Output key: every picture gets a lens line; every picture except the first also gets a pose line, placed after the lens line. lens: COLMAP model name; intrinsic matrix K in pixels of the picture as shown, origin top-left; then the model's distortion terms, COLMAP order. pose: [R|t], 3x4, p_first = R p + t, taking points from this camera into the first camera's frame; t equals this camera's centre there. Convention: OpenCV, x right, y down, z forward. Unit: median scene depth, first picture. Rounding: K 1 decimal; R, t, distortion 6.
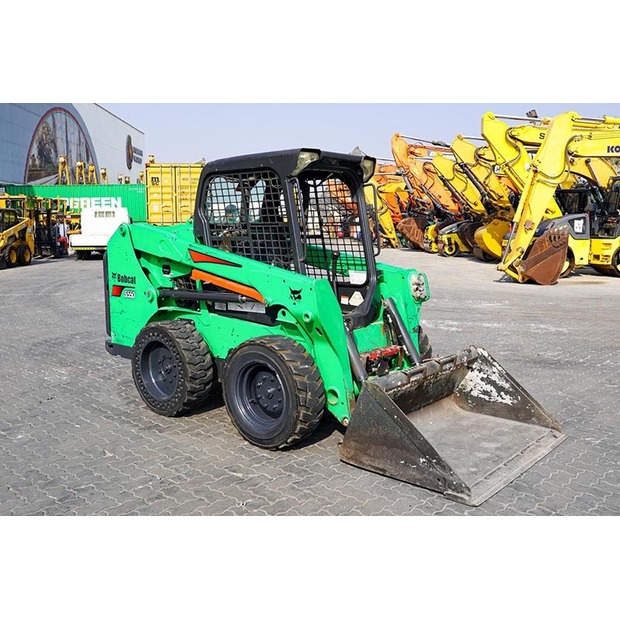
lens RADIAL K [[572.2, 0, 279.2], [0, 572.2, 342.2], [0, 0, 1]] dist [-0.022756, -0.006265]
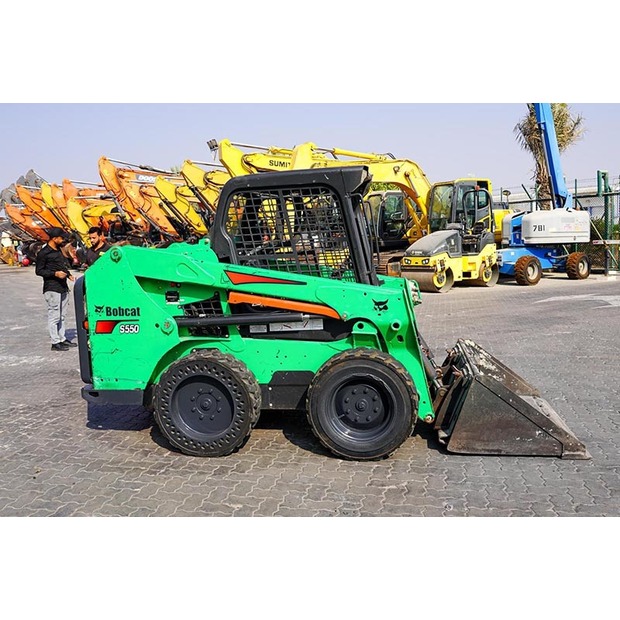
lens RADIAL K [[572.2, 0, 279.2], [0, 572.2, 342.2], [0, 0, 1]] dist [-0.022756, -0.006265]
pose [[0.863310, -0.118913, 0.490464, -0.533799], [0.138108, 0.990413, -0.002971, -0.033073], [-0.485409, 0.070302, 0.871456, 0.159566]]
